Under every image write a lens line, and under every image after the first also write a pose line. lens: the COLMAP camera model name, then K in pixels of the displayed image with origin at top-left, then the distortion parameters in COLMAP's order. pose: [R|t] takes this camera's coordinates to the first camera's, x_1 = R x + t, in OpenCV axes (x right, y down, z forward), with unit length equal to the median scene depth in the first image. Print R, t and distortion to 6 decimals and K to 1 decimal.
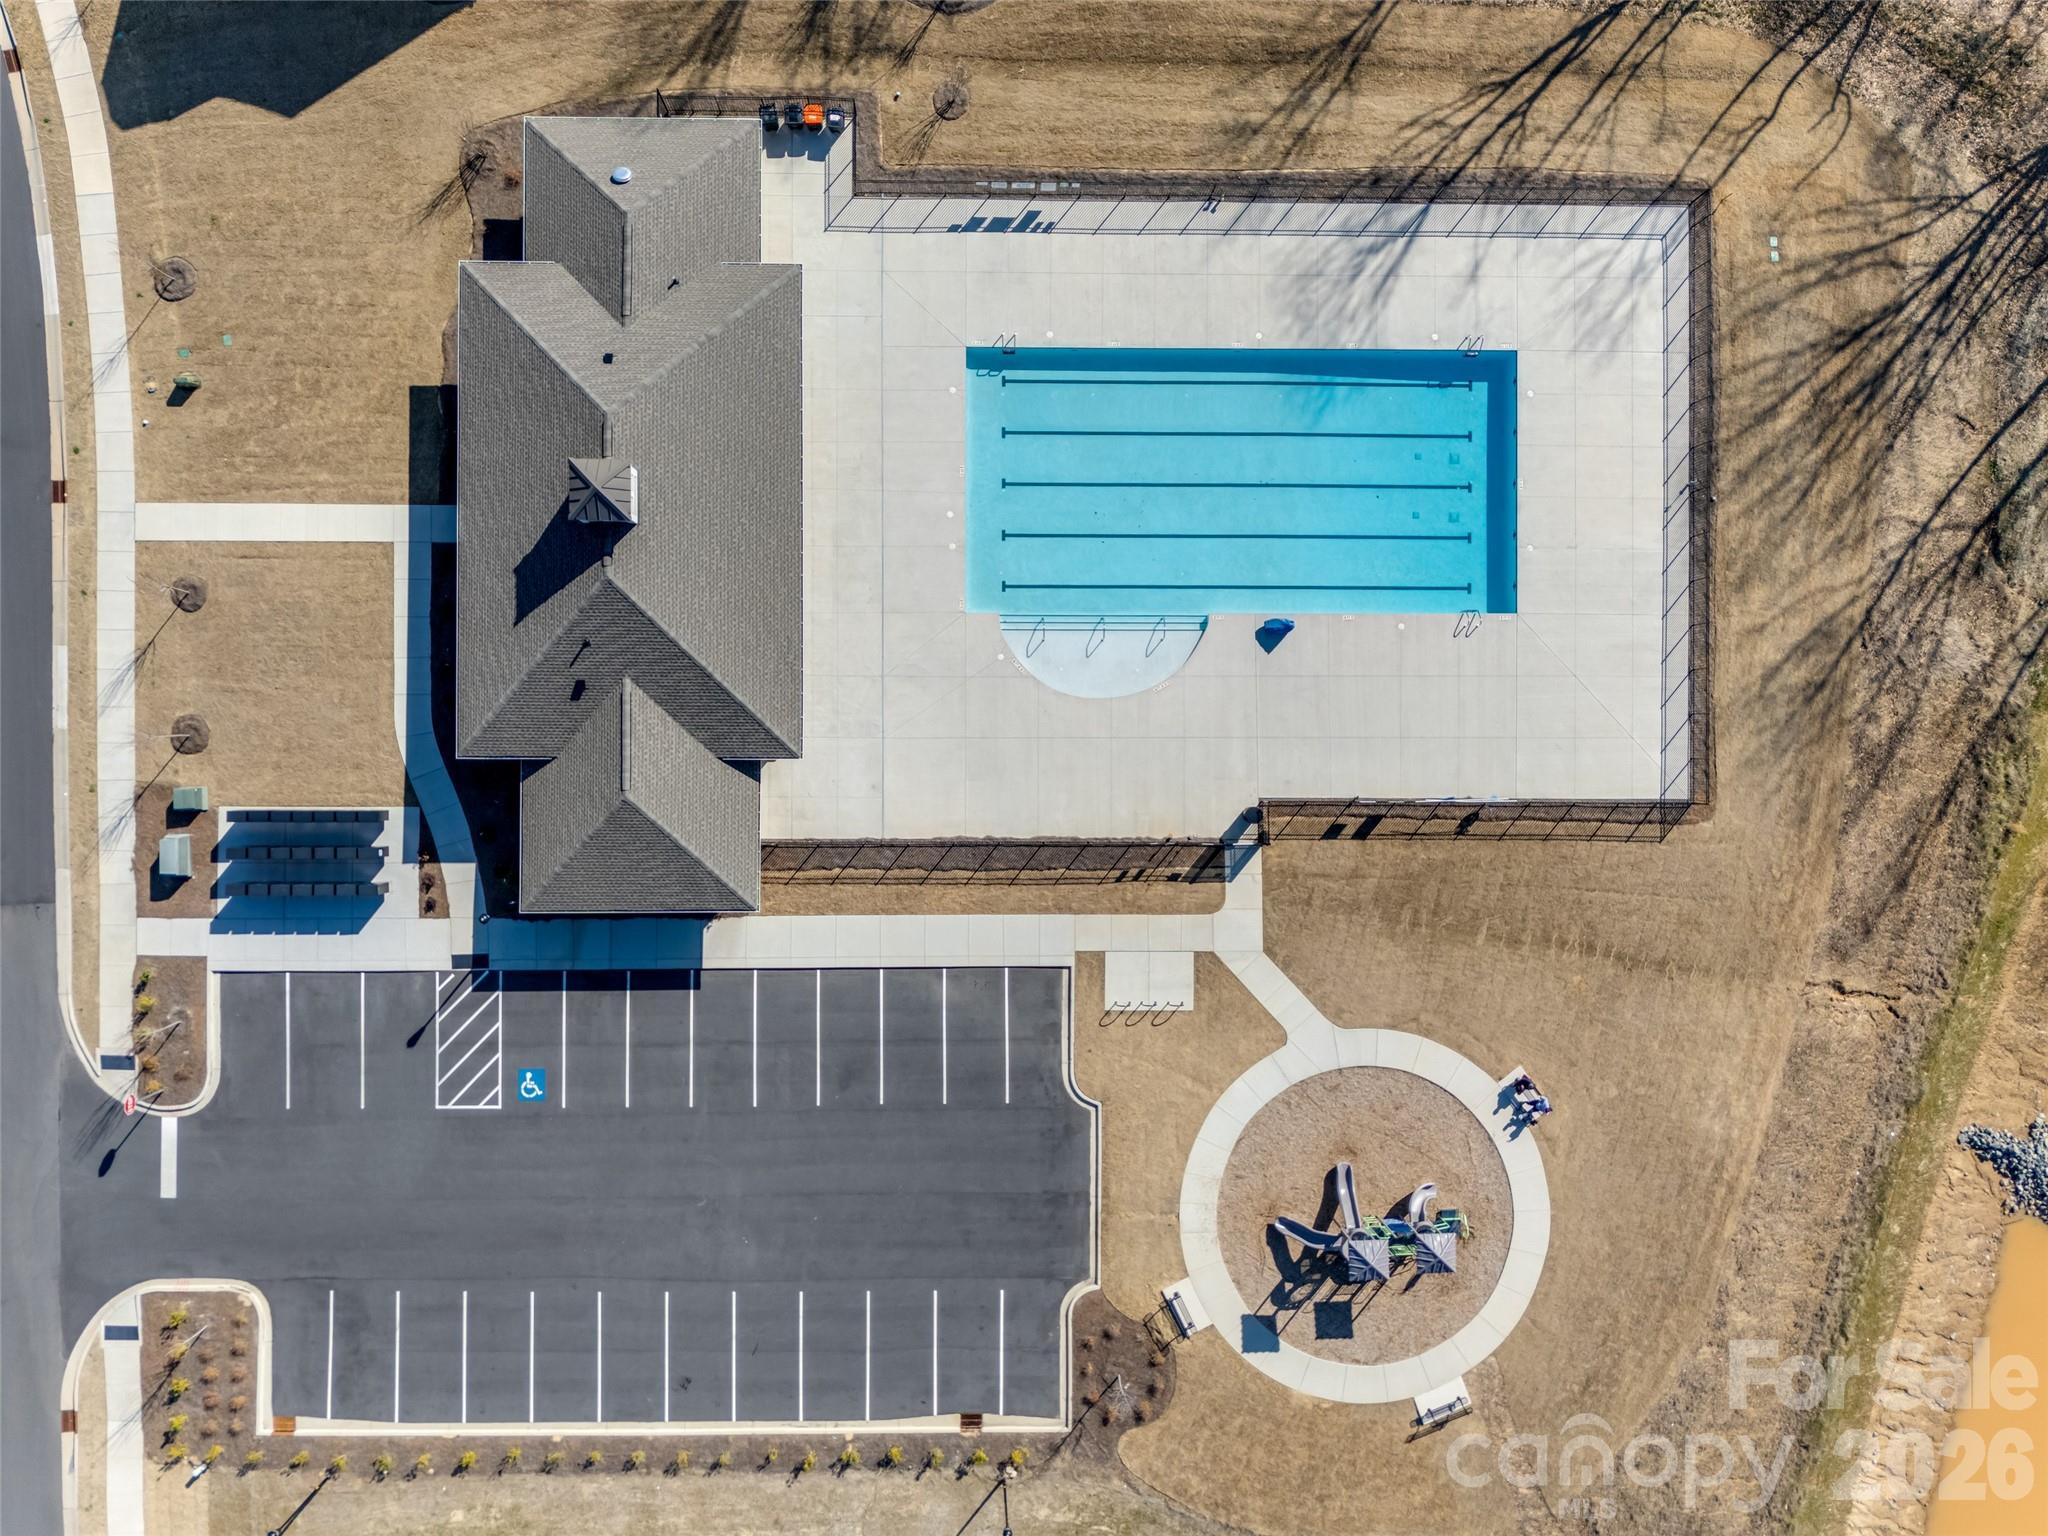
lens RADIAL K [[1553.3, 0, 1033.8], [0, 1553.3, 771.8], [0, 0, 1]] dist [0.011941, -0.001111]
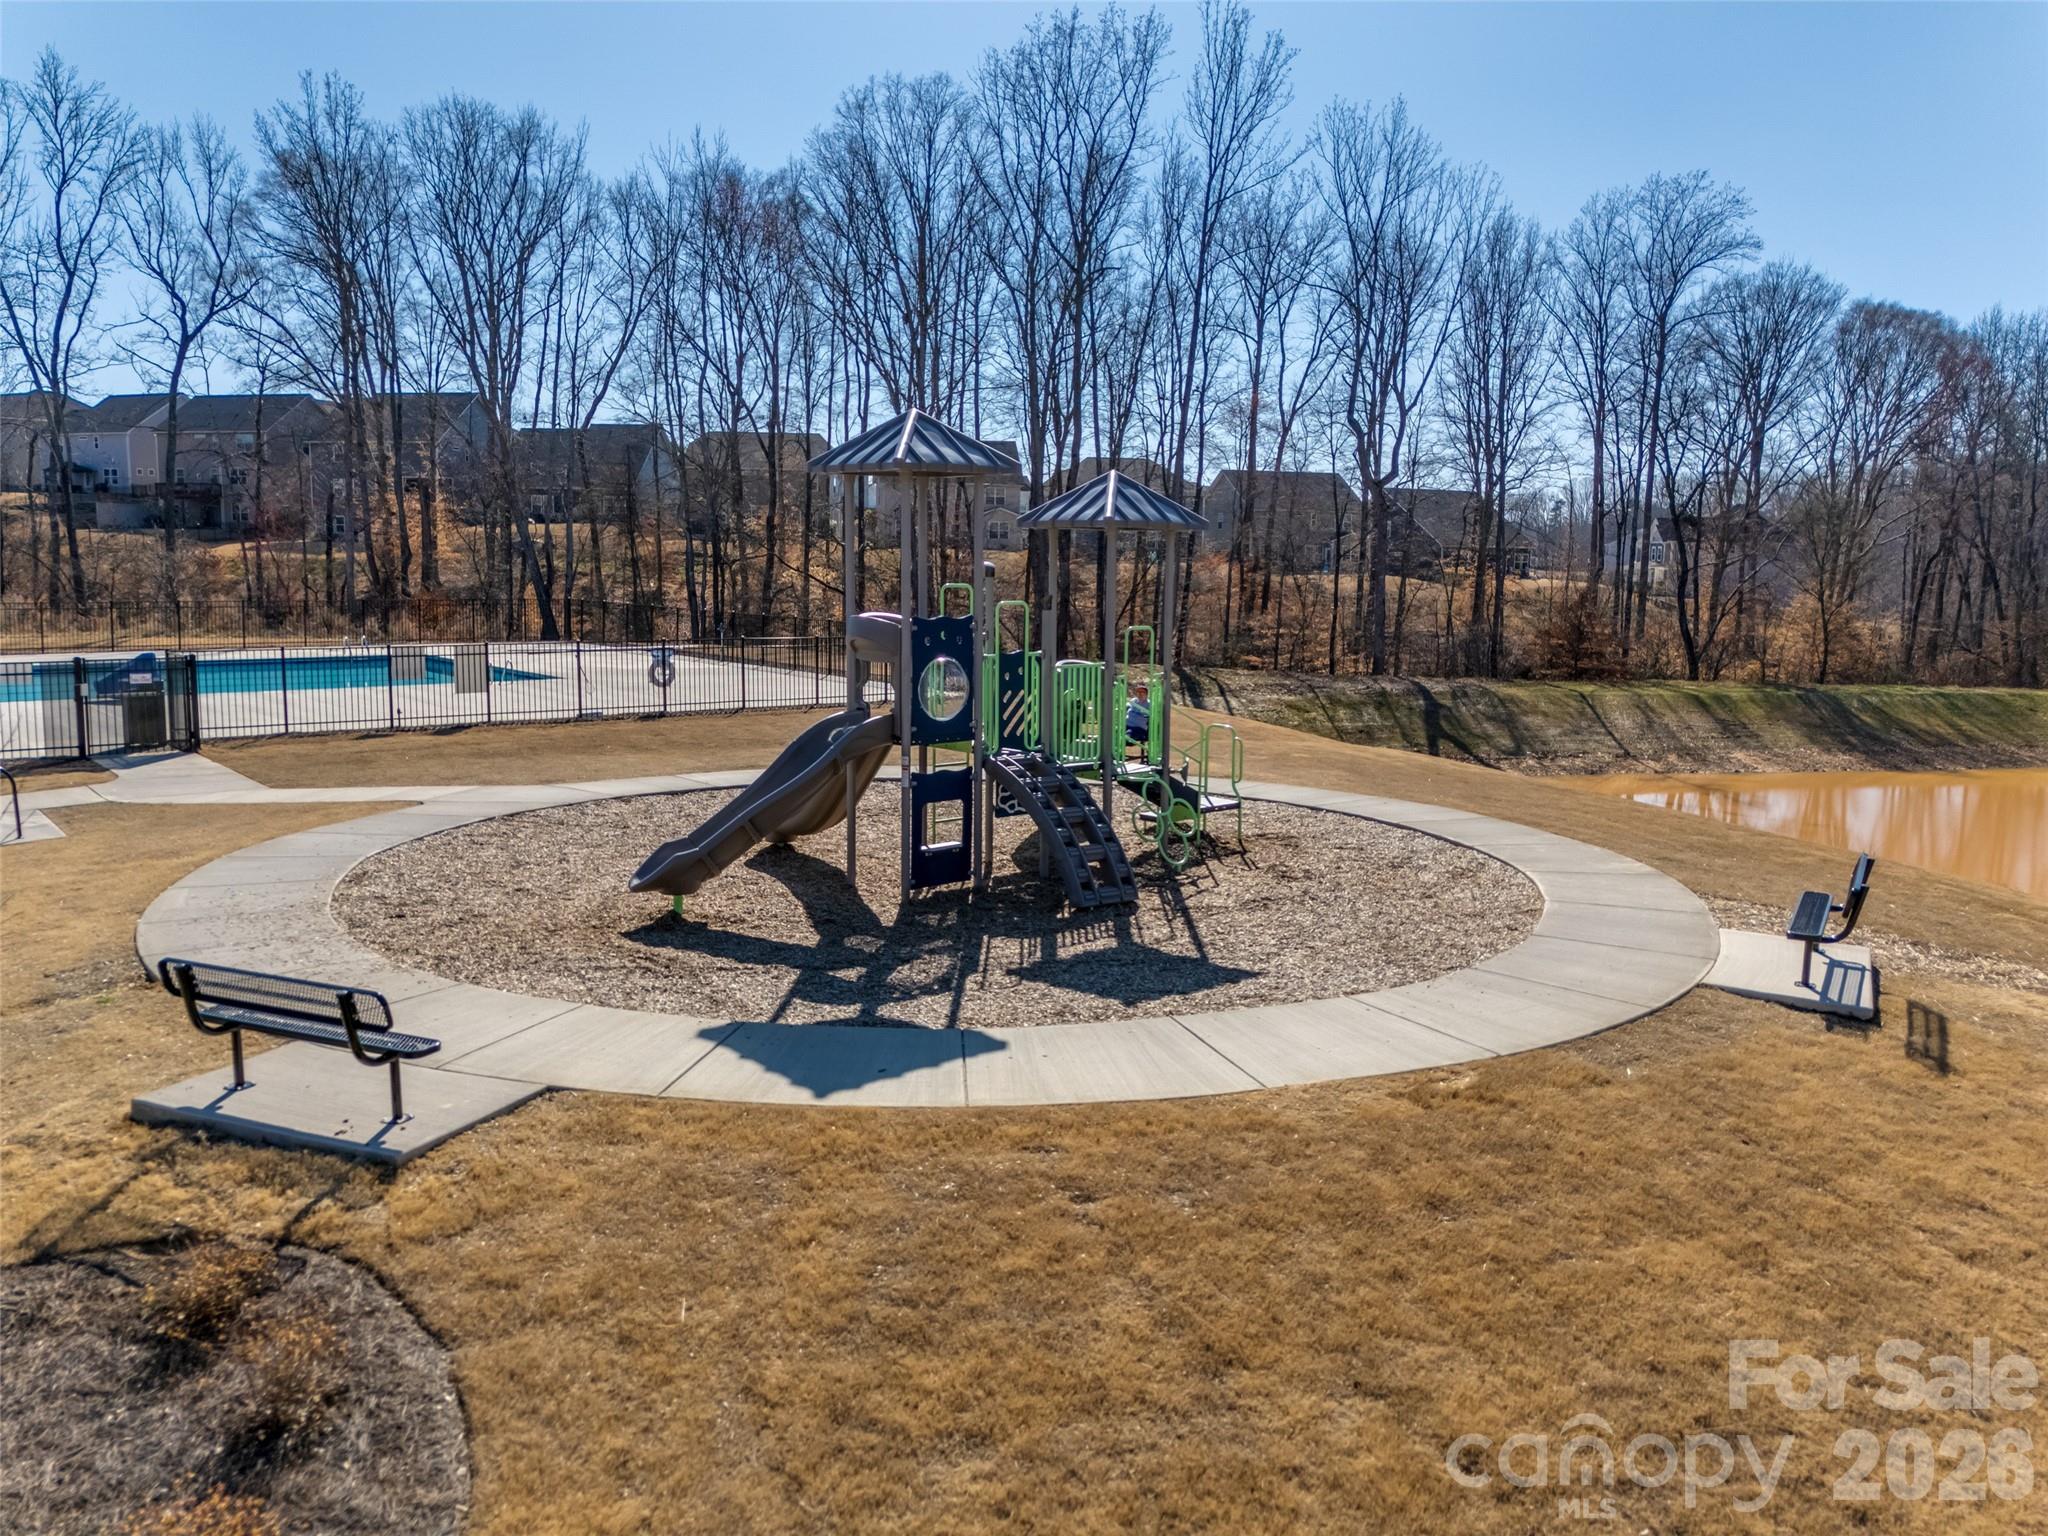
lens RADIAL K [[1558.3, 0, 1024.0], [0, 1558.3, 768.0], [0, 0, 1]] dist [0.009309, -0.004185]
pose [[0.780114, -0.102402, 0.617200, 0.059680], [0.625430, 0.102267, -0.773549, 0.497953], [0.016094, 0.989472, 0.143825, 0.945236]]
